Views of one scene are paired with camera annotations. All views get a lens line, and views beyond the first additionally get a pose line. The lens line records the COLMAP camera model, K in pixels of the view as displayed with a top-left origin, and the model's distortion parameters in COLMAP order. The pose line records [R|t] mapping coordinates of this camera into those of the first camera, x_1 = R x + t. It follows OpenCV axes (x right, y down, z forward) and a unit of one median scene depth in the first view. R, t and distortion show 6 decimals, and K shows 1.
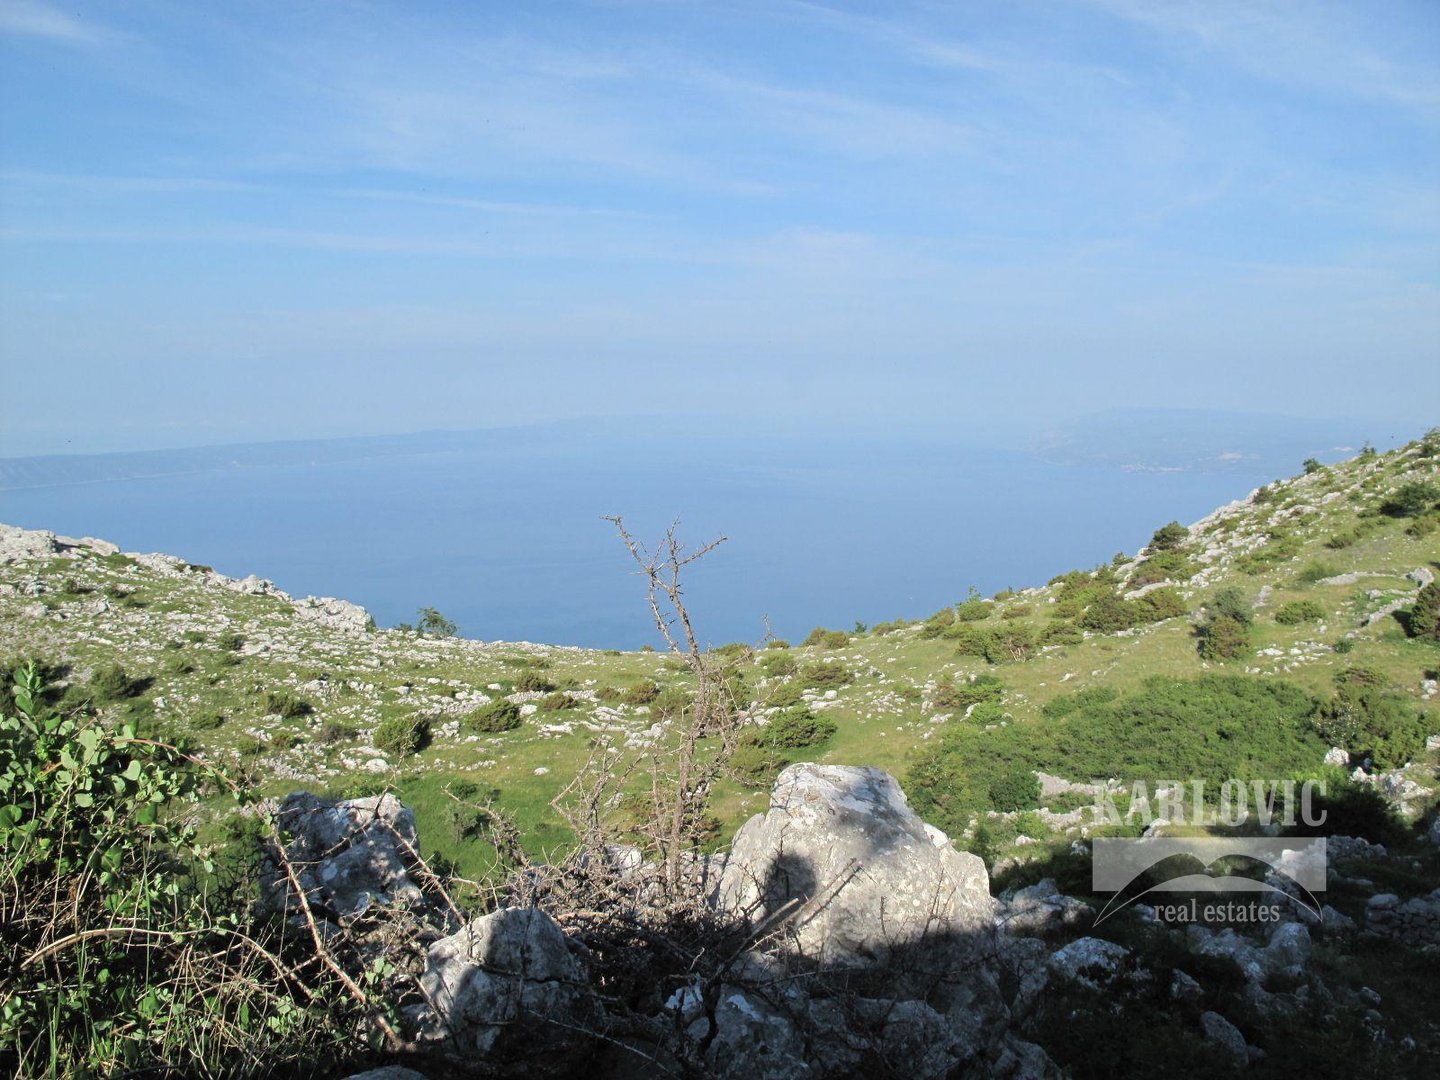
lens RADIAL K [[1209.9, 0, 735.5], [0, 1209.9, 540.3], [0, 0, 1]] dist [-0.145483, 0.111314]
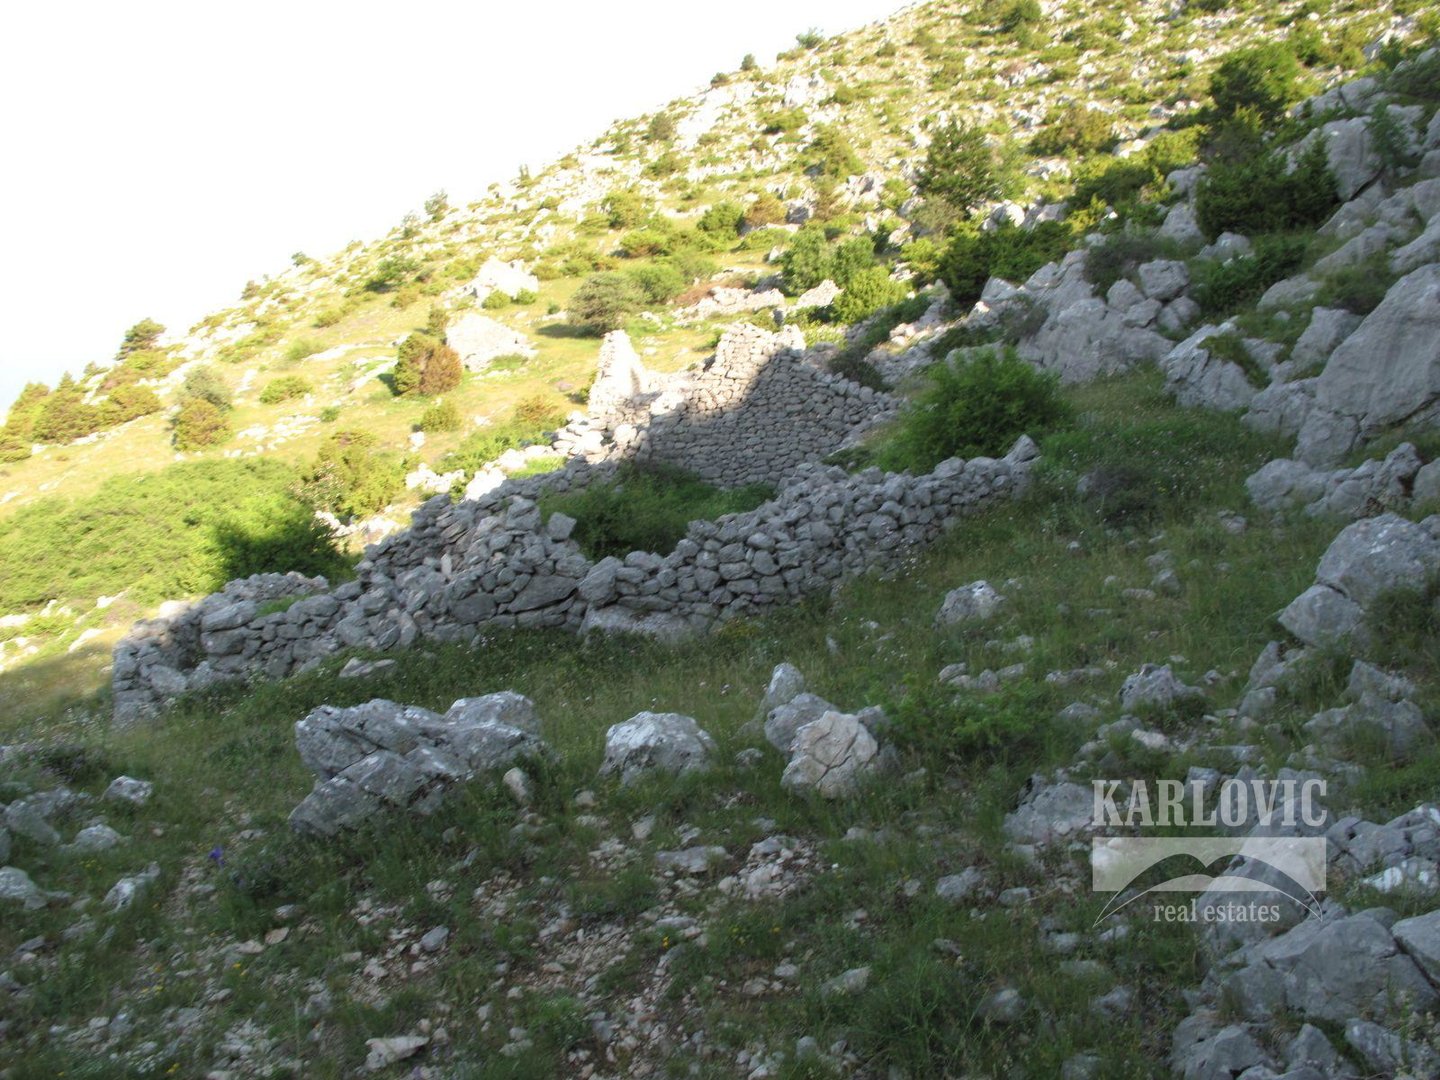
lens RADIAL K [[1209.9, 0, 739.2], [0, 1209.9, 538.5], [0, 0, 1]] dist [-0.145483, 0.111314]
pose [[0.706109, -0.181269, 0.684509, 0.082569], [0.084863, 0.981375, 0.172343, 0.046731], [-0.703000, -0.063603, 0.708340, 0.101785]]
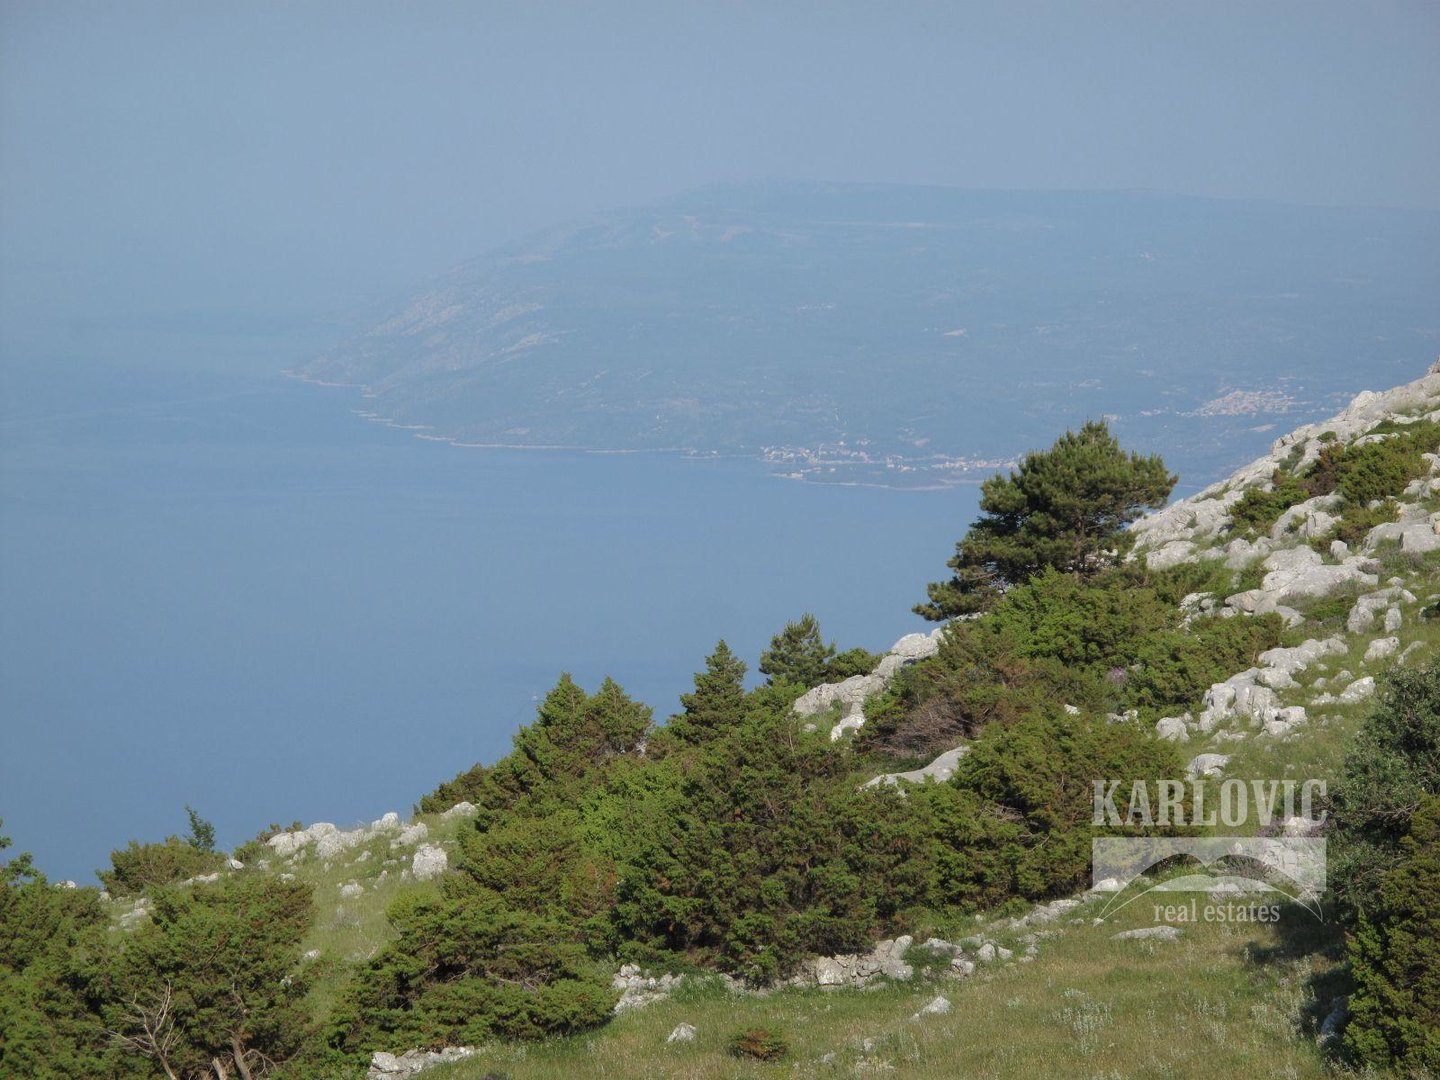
lens RADIAL K [[5810.0, 0, 726.7], [0, 5810.0, 542.0], [0, 0, 1]] dist [0.086607, 0.000000]
pose [[0.953490, -0.007945, 0.301319, 0.069342], [0.022297, 0.998773, -0.044222, 0.057817], [-0.300598, 0.048884, 0.952497, 0.245450]]
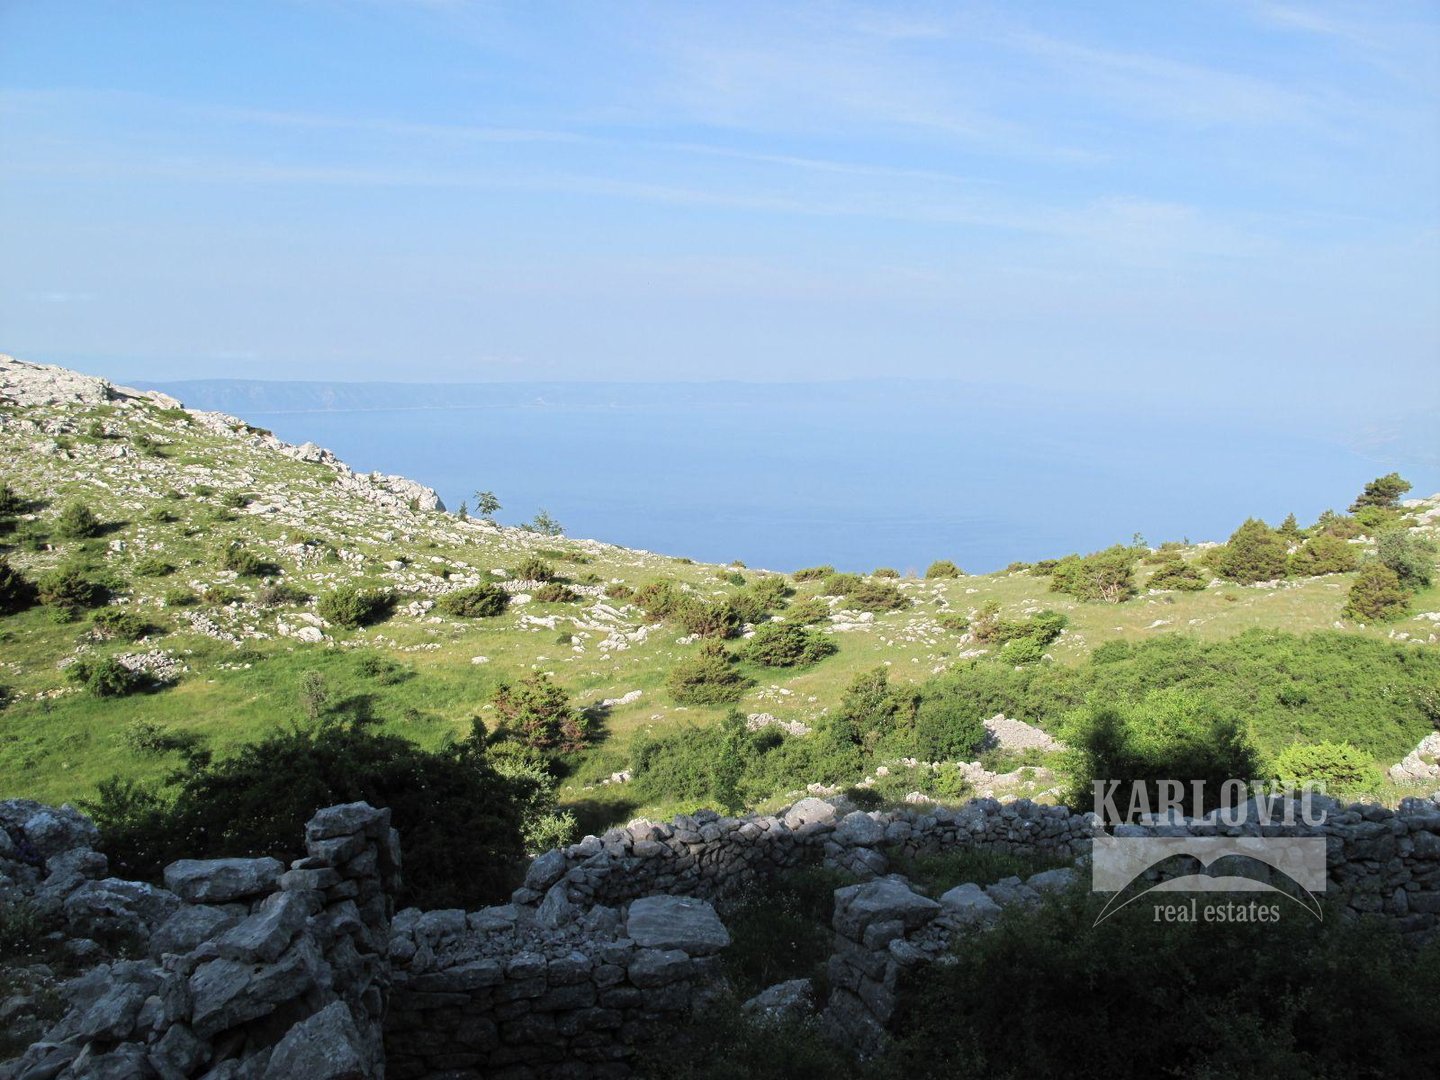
lens RADIAL K [[1209.9, 0, 738.1], [0, 1209.9, 541.3], [0, 0, 1]] dist [-0.145483, 0.111314]
pose [[0.969582, 0.087669, -0.228528, 0.175796], [-0.080163, 0.995899, 0.041941, 0.047672], [0.231268, -0.022346, 0.972634, 0.174188]]
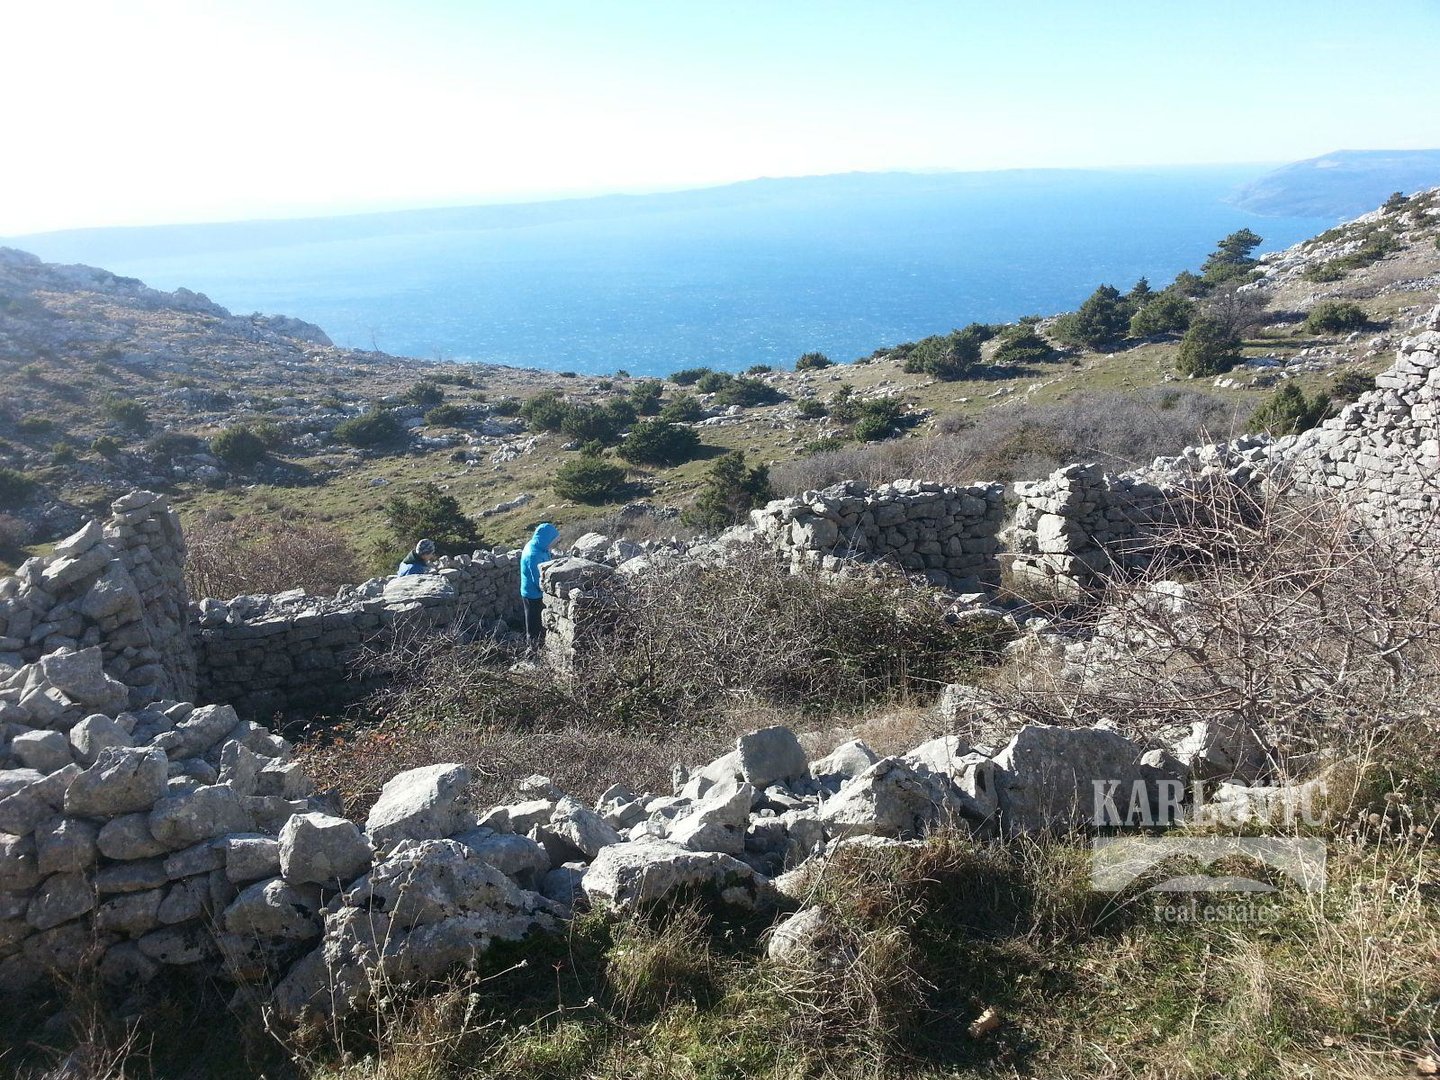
lens RADIAL K [[1157.2, 0, 709.1], [0, 1157.2, 532.6], [0, 0, 1]] dist [0.030686, -0.041451]
pose [[0.985481, 0.028226, -0.167422, 0.203413], [0.004925, 0.980917, 0.194364, 0.048969], [0.169713, -0.192367, 0.966536, 0.144972]]
